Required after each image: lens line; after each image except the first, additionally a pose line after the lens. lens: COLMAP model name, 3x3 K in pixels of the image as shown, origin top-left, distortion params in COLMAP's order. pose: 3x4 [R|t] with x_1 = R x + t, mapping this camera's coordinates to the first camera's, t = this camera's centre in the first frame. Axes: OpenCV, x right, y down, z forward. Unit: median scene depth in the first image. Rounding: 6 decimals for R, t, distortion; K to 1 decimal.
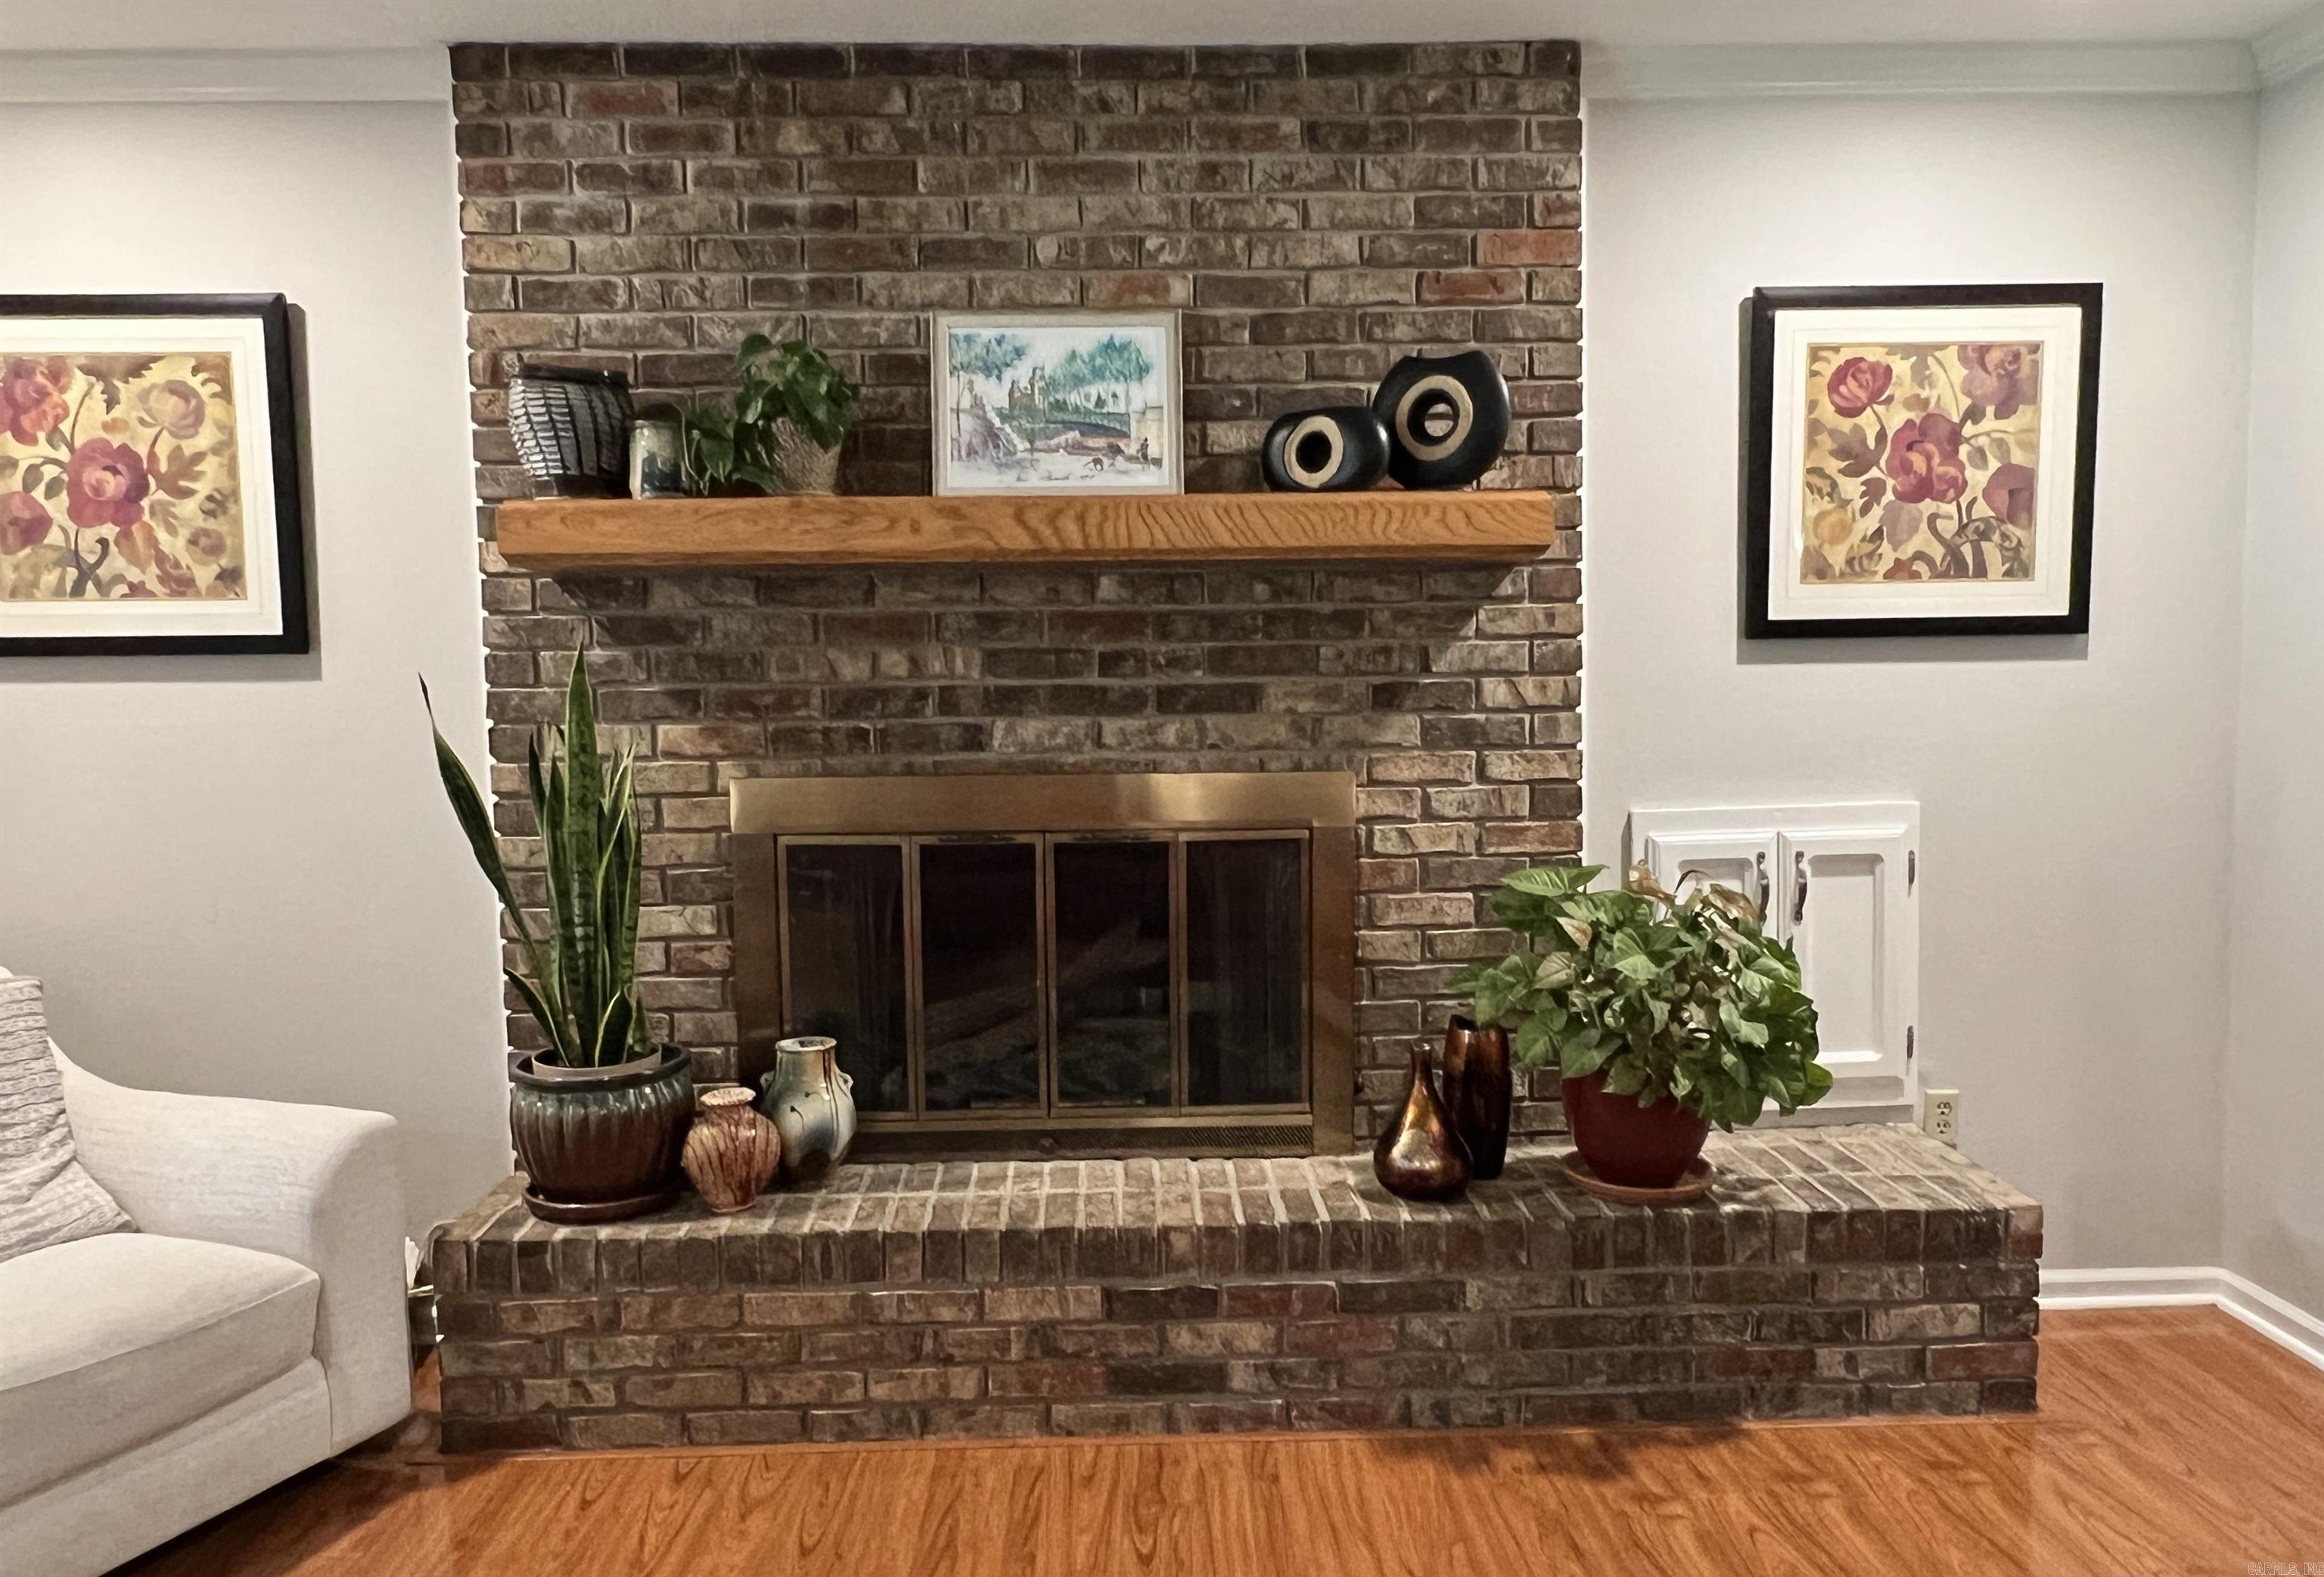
lens RADIAL K [[1747.0, 0, 1173.3], [0, 1747.0, 847.6], [0, 0, 1]] dist [0.002907, -0.008306]
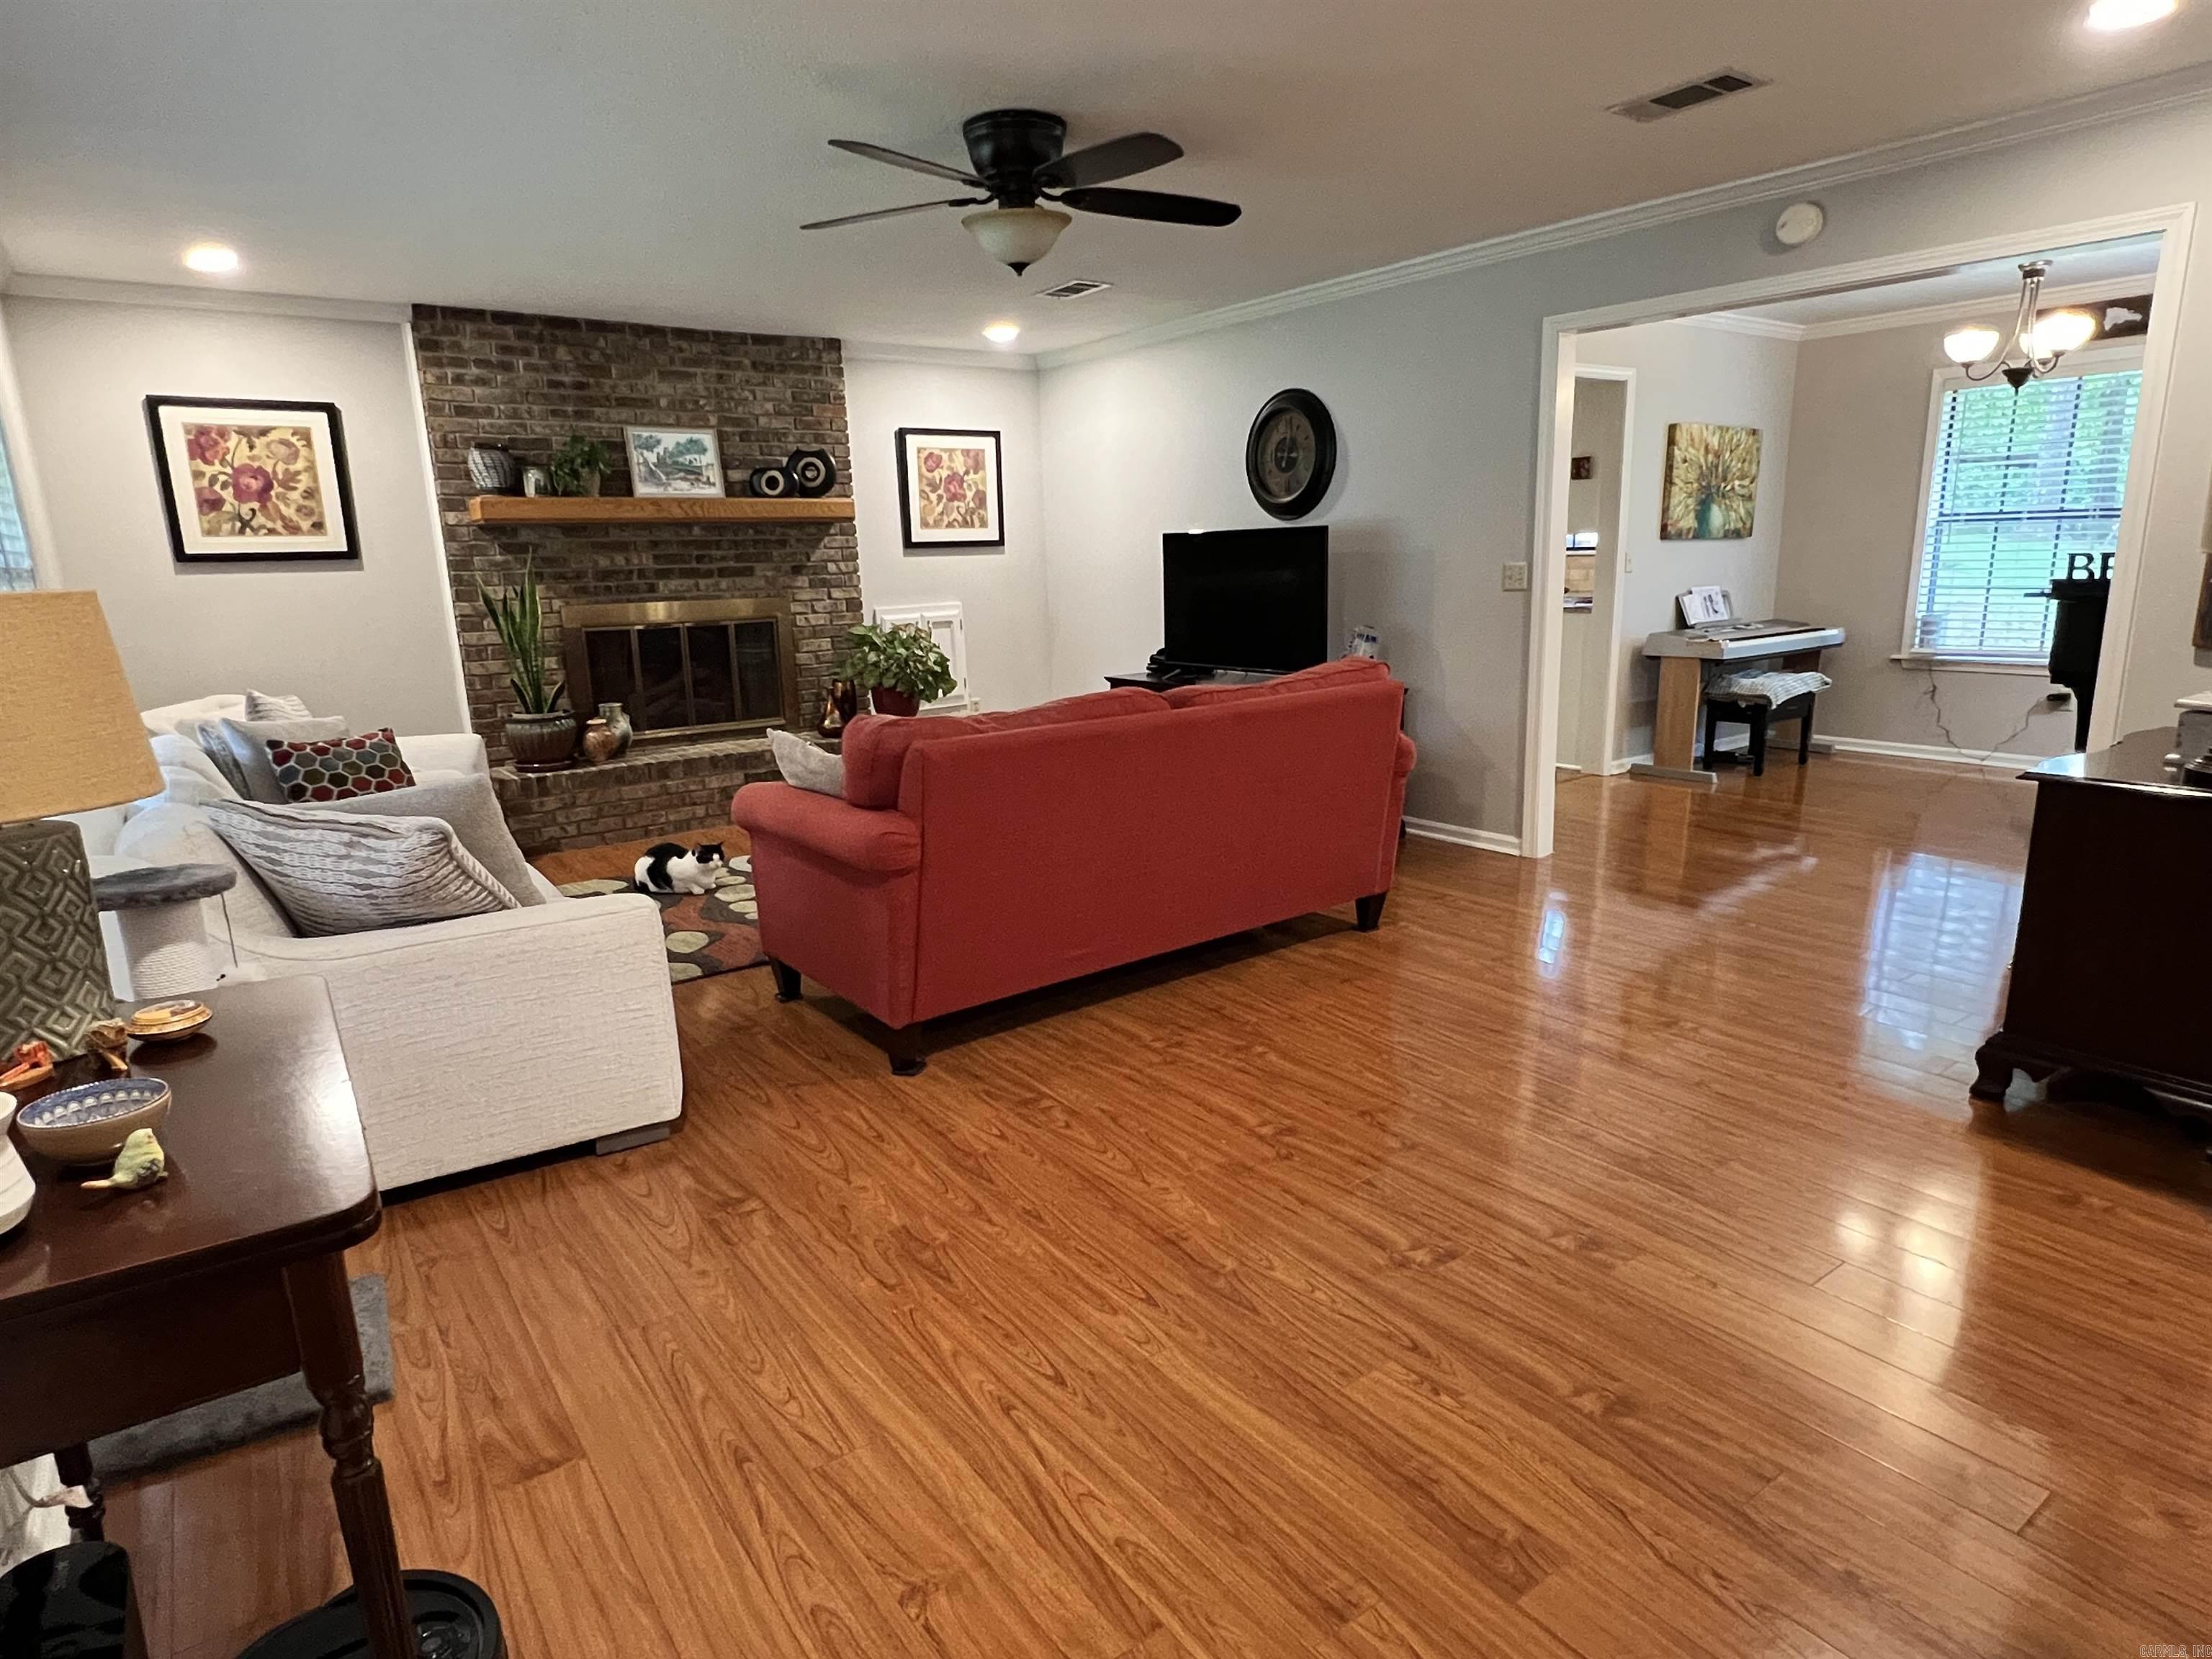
lens RADIAL K [[1278.1, 0, 1095.4], [0, 1278.1, 840.3], [0, 0, 1]] dist [-0.001950, -0.002809]
pose [[0.818354, -0.134357, 0.558789, -0.715774], [0.072529, 0.988660, 0.131498, 0.112995], [-0.570120, -0.067083, 0.818818, -1.031793]]
